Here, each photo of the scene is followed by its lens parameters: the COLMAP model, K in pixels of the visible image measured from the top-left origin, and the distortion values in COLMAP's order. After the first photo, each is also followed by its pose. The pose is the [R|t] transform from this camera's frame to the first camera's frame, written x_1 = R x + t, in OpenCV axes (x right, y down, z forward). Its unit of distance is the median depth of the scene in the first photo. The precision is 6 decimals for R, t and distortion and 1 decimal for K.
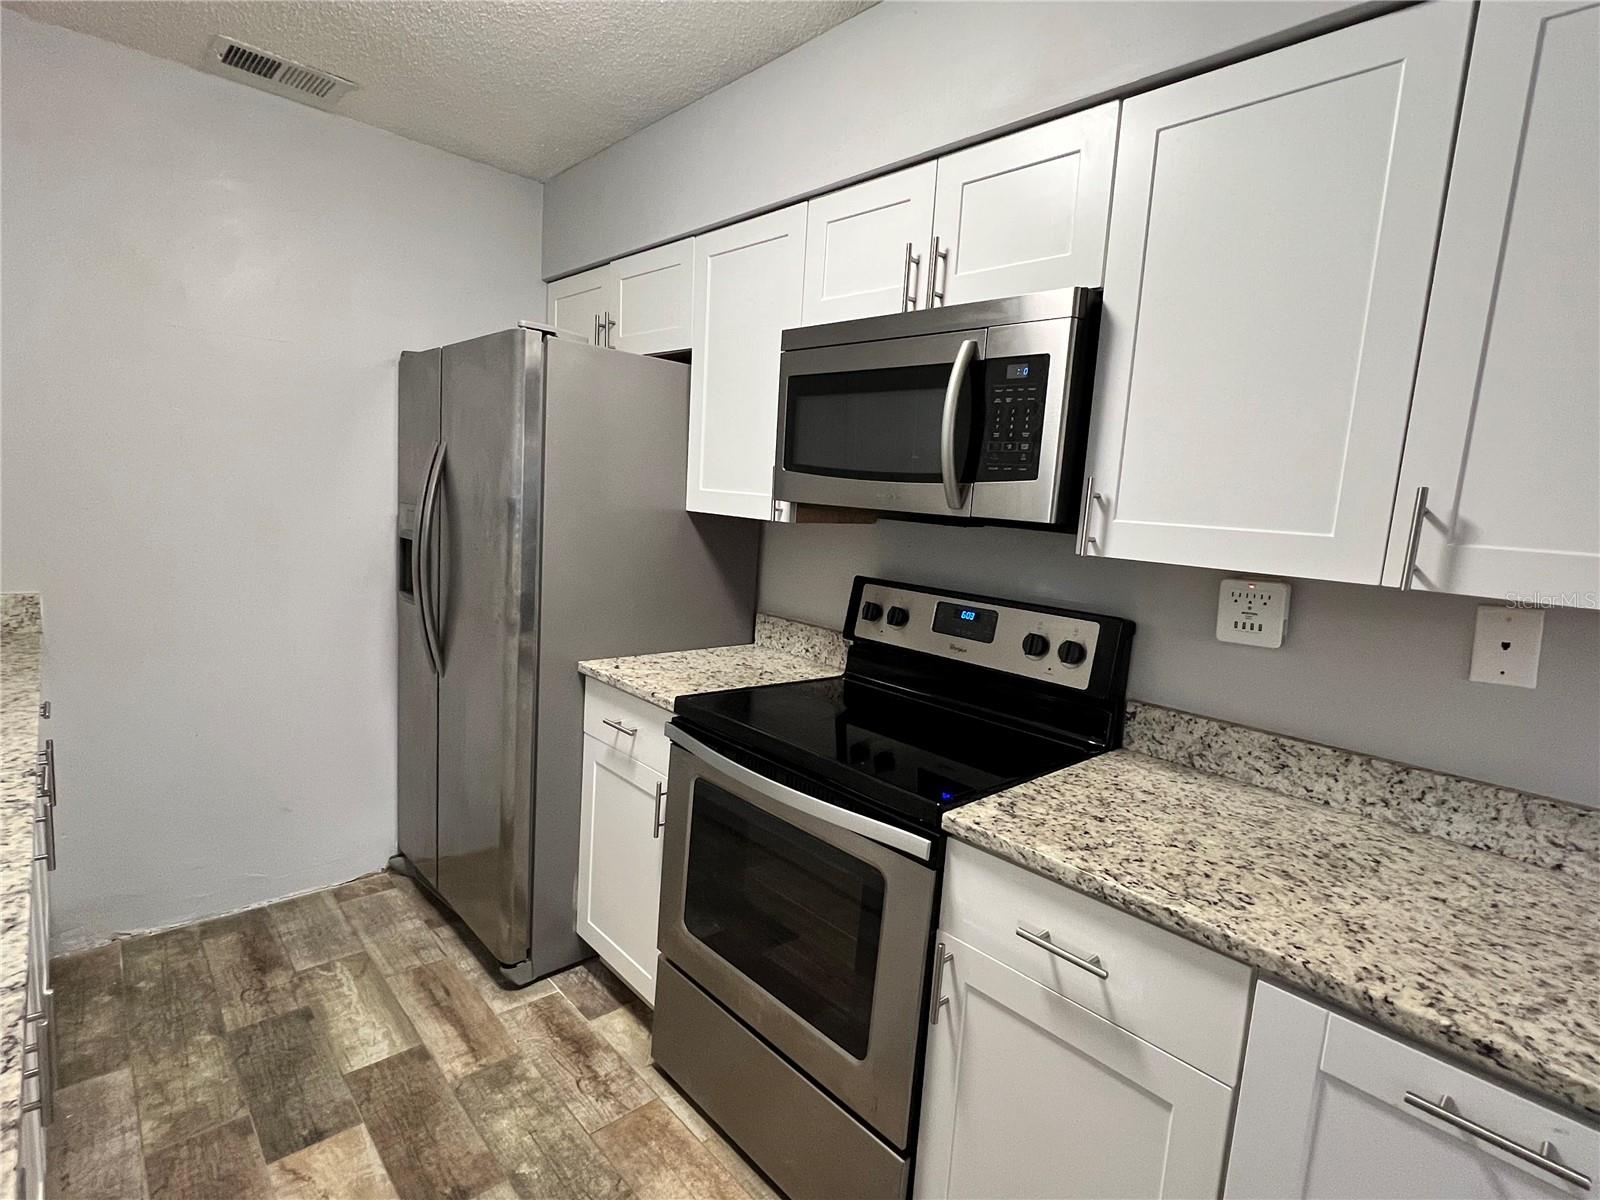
lens RADIAL K [[797.0, 0, 802.2], [0, 797.0, 604.4], [0, 0, 1]] dist [-0.000421, 0.000037]
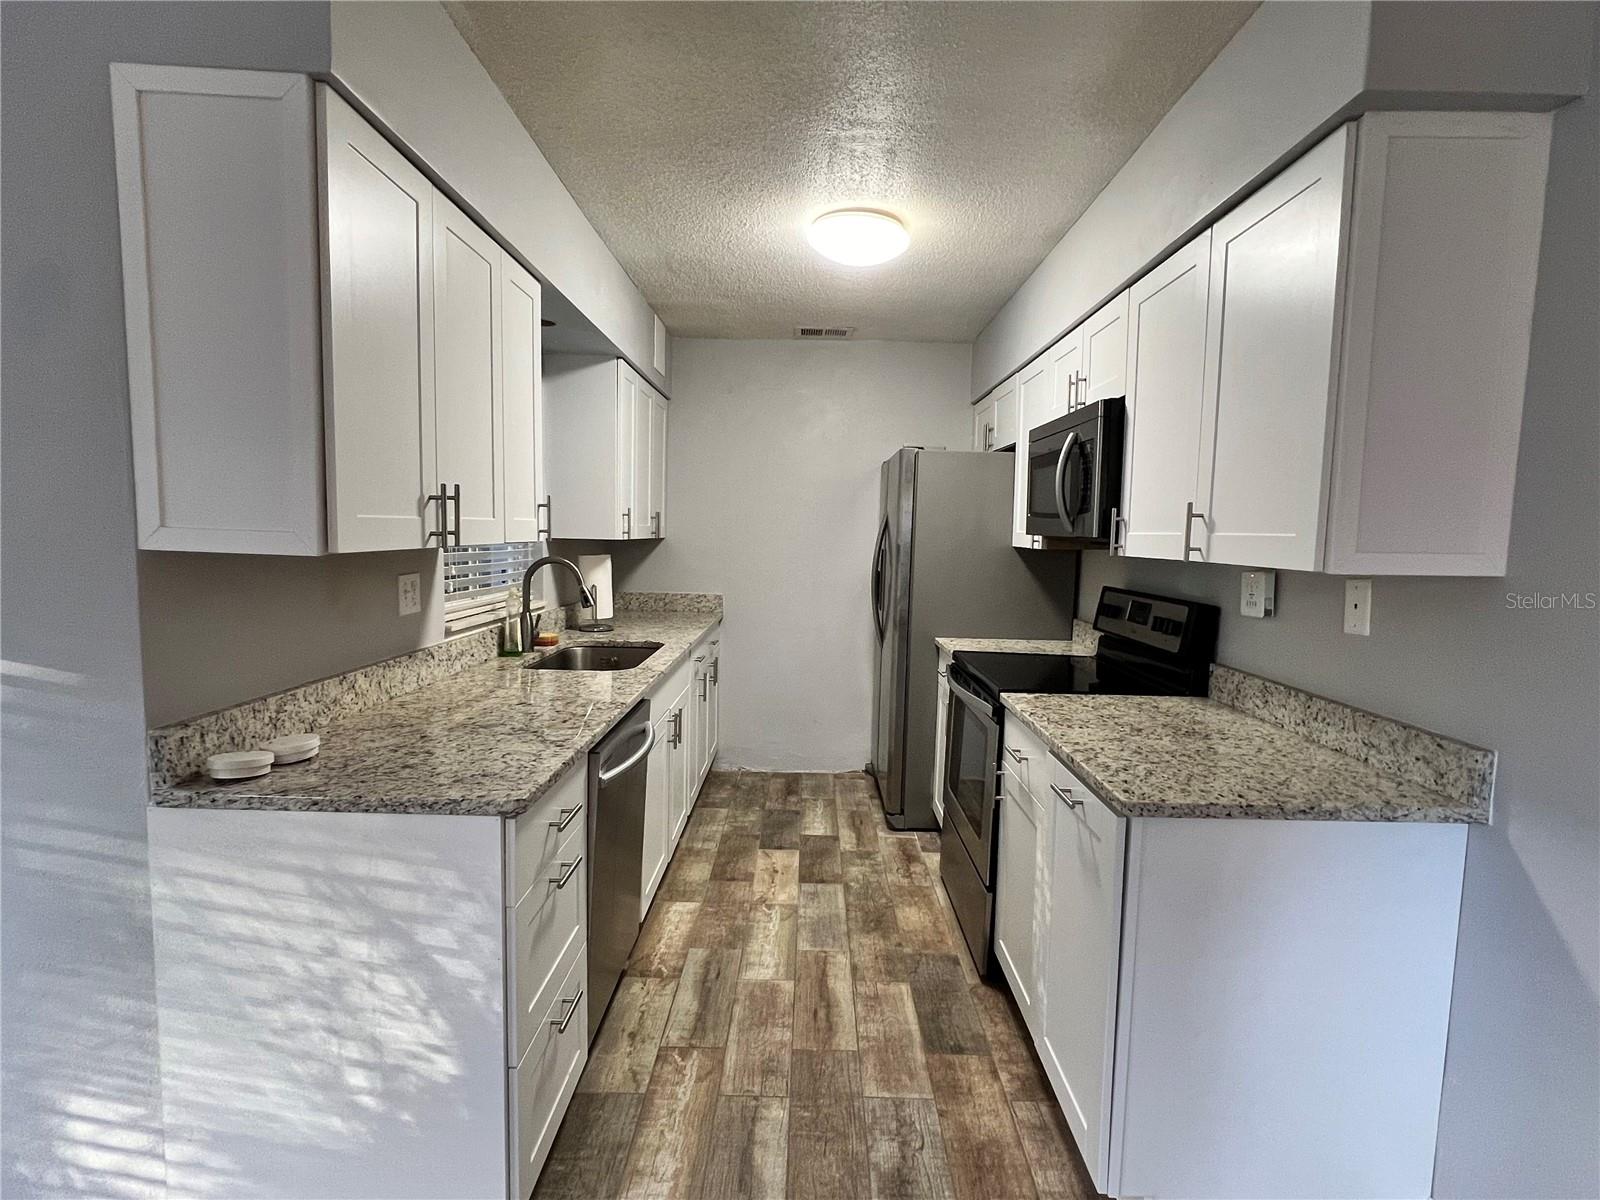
lens RADIAL K [[797.0, 0, 797.6], [0, 797.0, 601.6], [0, 0, 1]] dist [-0.000421, 0.000037]
pose [[0.723582, 0.011063, -0.690150, 0.741234], [-0.068812, 0.996047, -0.056179, 0.123984], [0.686800, 0.088141, 0.721482, -0.456421]]
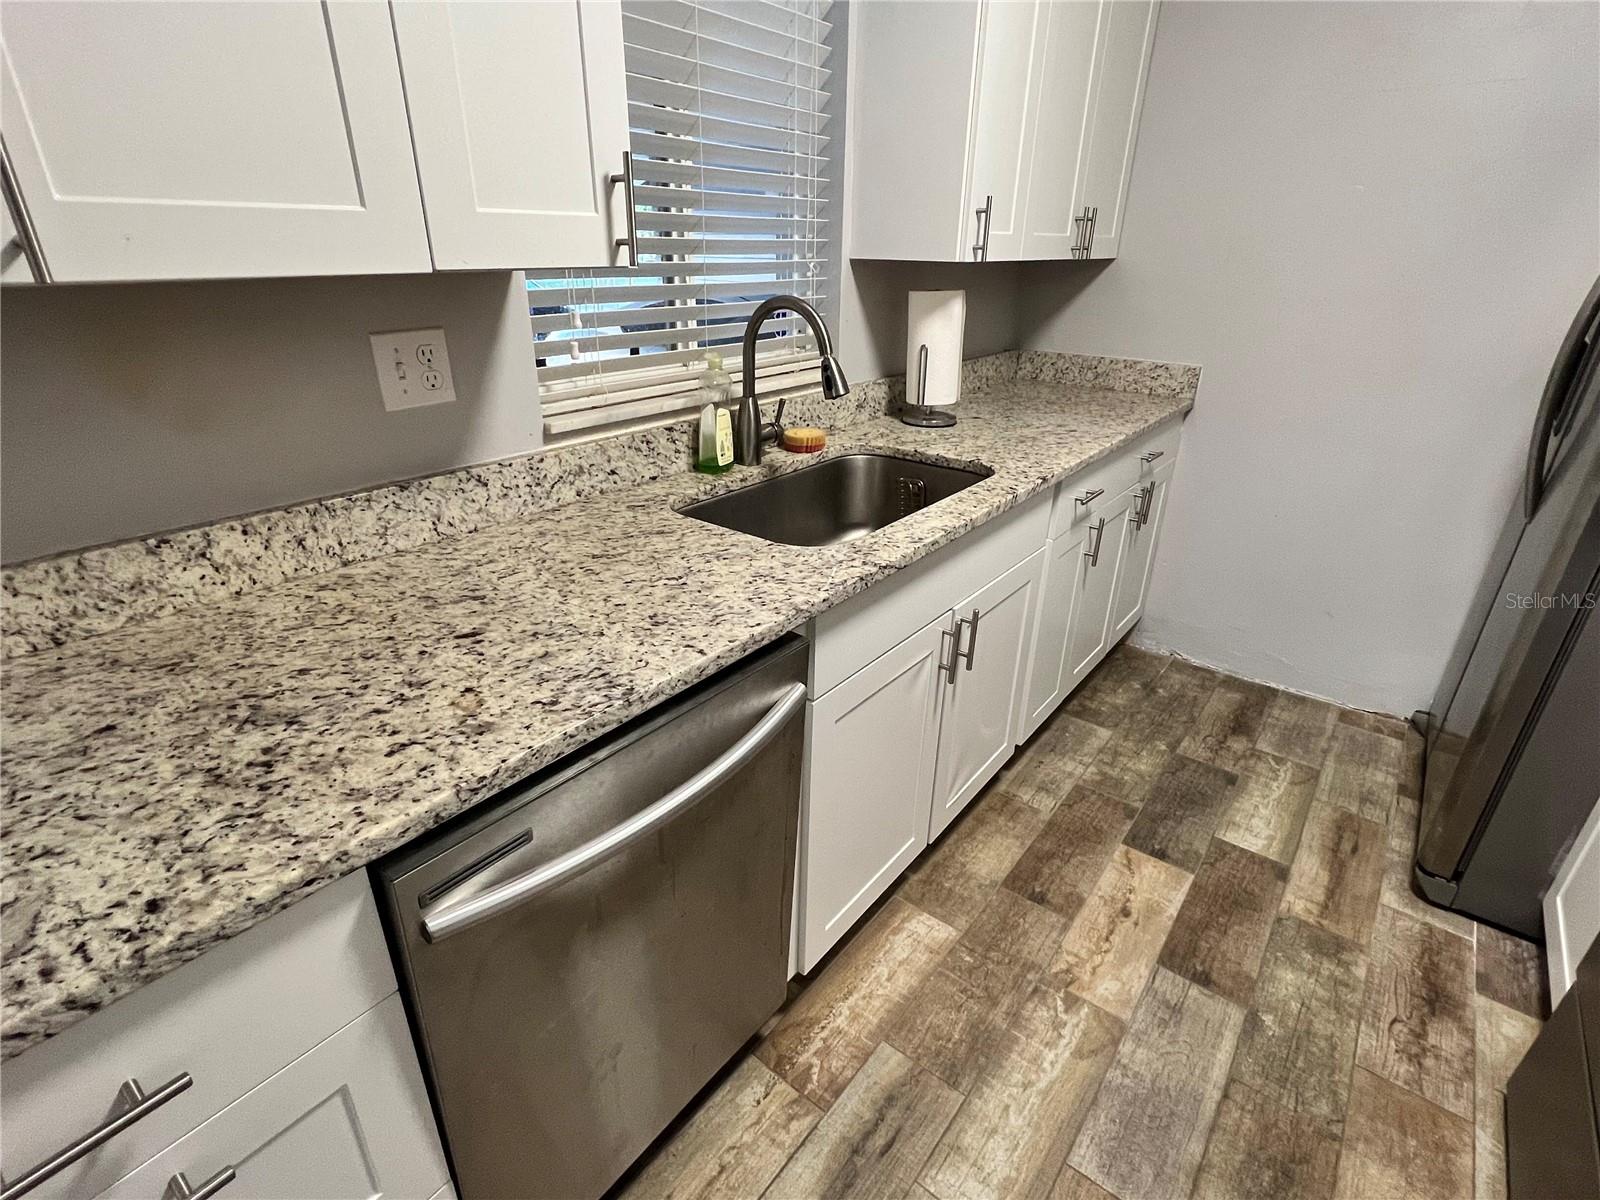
lens RADIAL K [[797.0, 0, 800.1], [0, 797.0, 602.2], [0, 0, 1]] dist [-0.000421, 0.000037]
pose [[0.161577, 0.350767, -0.922418, 0.223872], [-0.138313, 0.933524, 0.330762, 0.004739], [0.977120, 0.074139, 0.199351, 0.191458]]
